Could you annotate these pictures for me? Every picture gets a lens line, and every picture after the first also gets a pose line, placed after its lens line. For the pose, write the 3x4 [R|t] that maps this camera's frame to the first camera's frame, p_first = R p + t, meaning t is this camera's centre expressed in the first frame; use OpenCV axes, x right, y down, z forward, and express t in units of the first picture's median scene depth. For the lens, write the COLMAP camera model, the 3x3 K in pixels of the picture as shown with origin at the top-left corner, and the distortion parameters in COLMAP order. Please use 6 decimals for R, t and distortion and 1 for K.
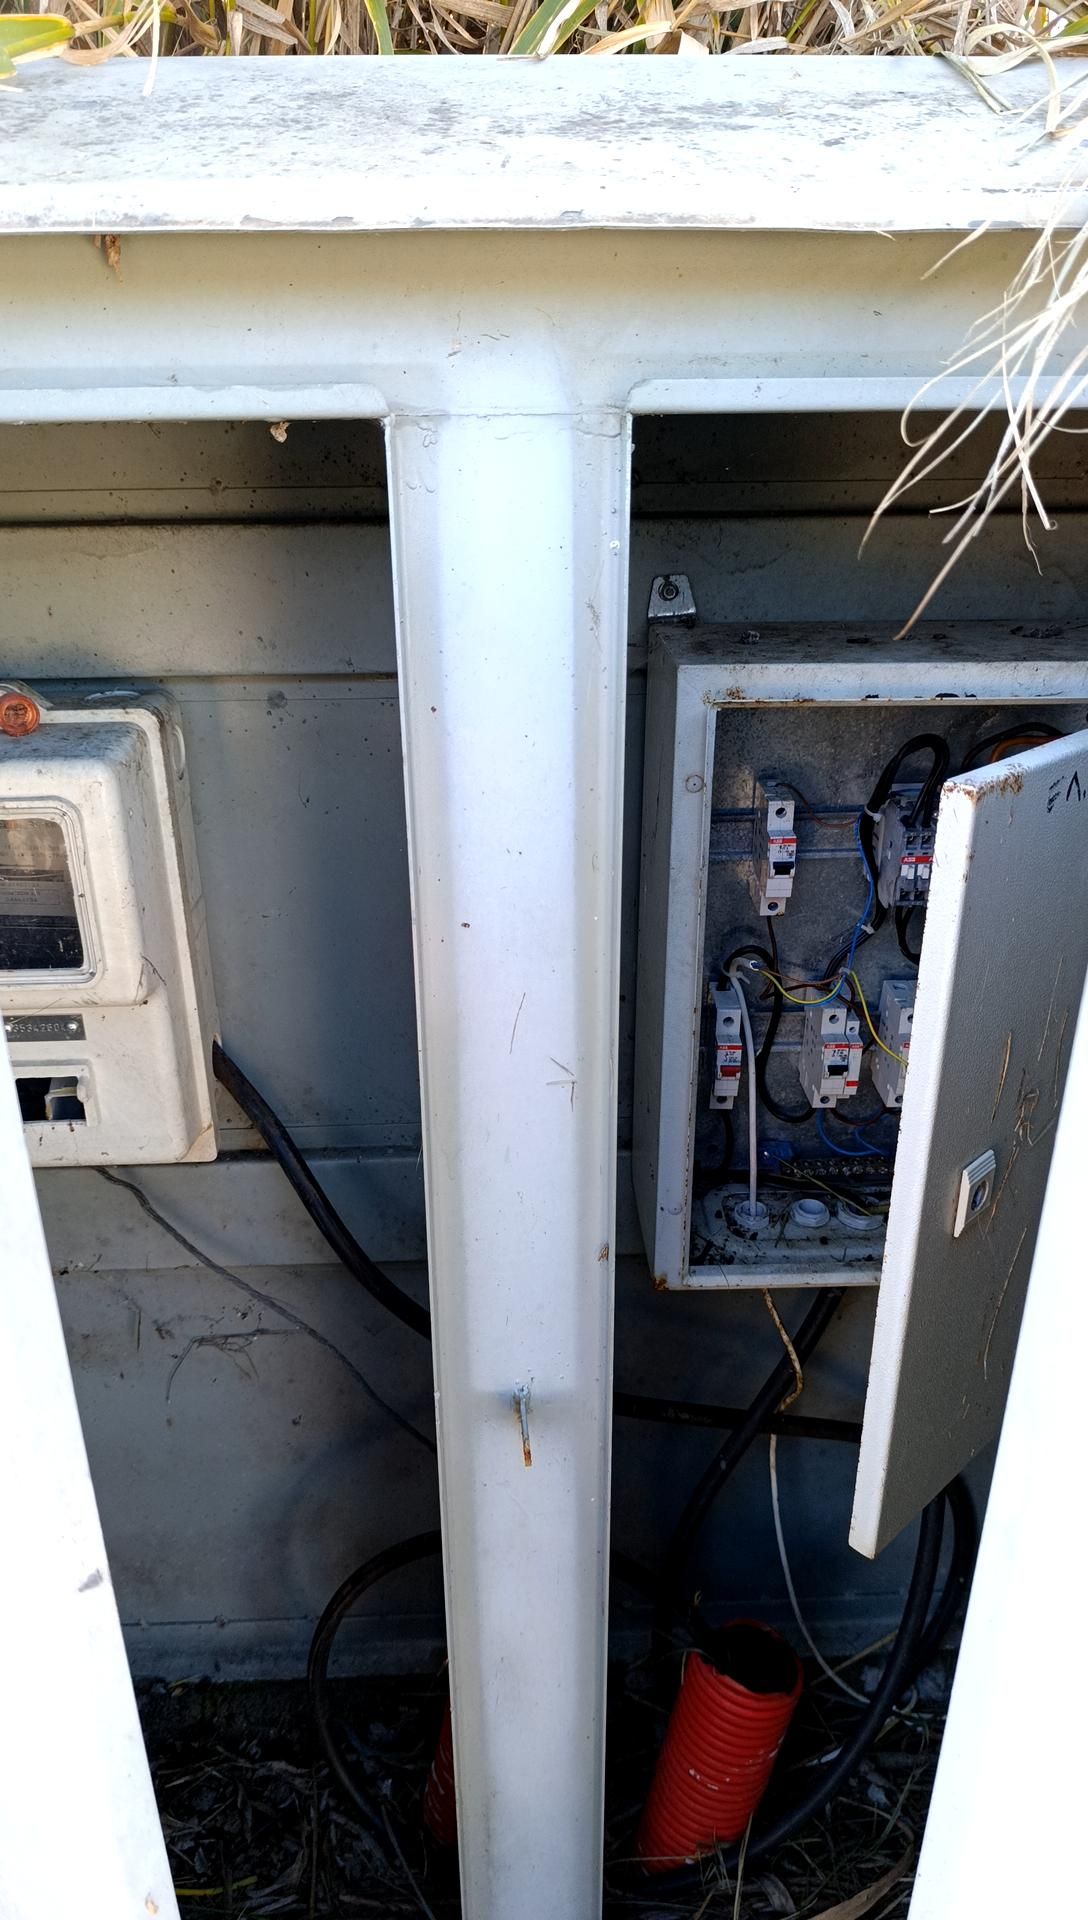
lens RADIAL K [[1310.7, 0, 544.0], [0, 1310.7, 960.0], [0, 0, 1]] dist [0.030514, -0.068795]
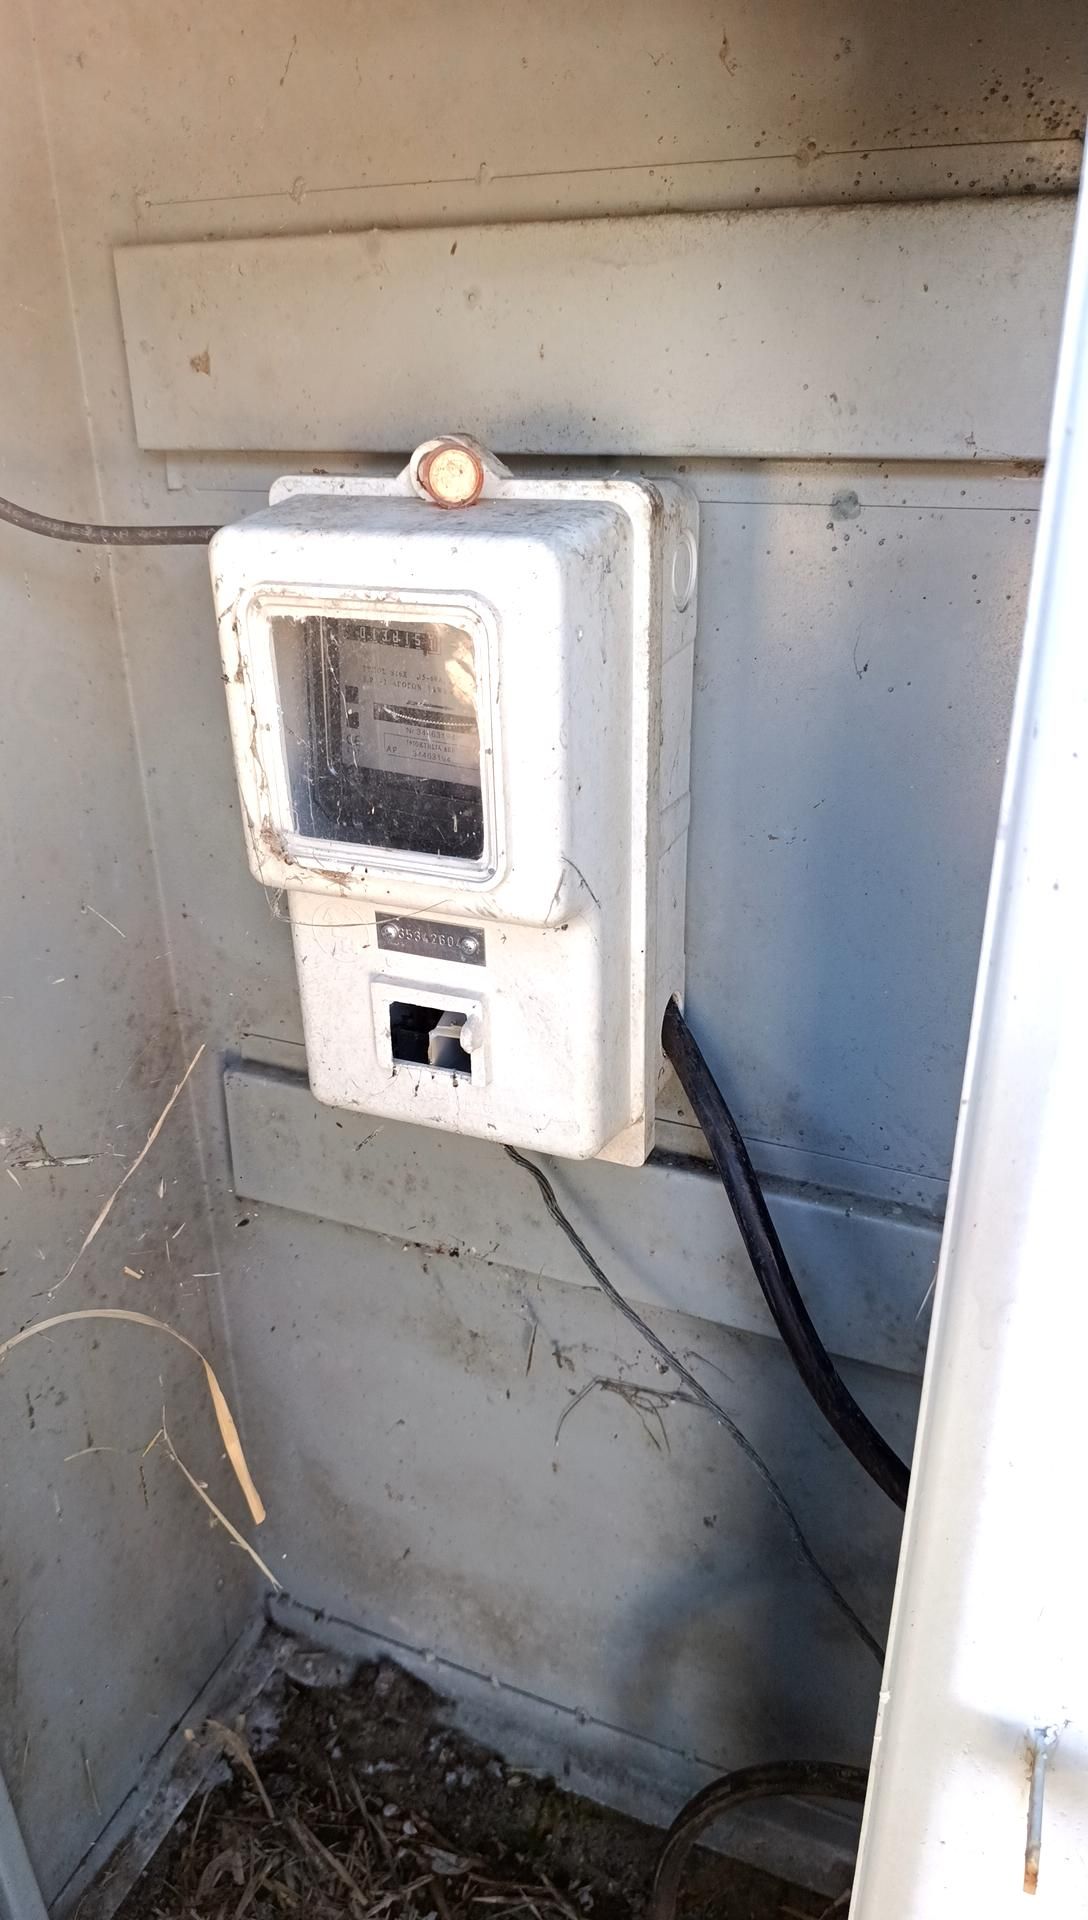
lens RADIAL K [[1310.7, 0, 544.0], [0, 1310.7, 960.0], [0, 0, 1]] dist [0.030514, -0.068795]
pose [[0.897387, 0.177165, -0.404116, -0.034366], [-0.167045, 0.984092, 0.060486, 0.009125], [0.408403, 0.013227, 0.912706, 0.349233]]
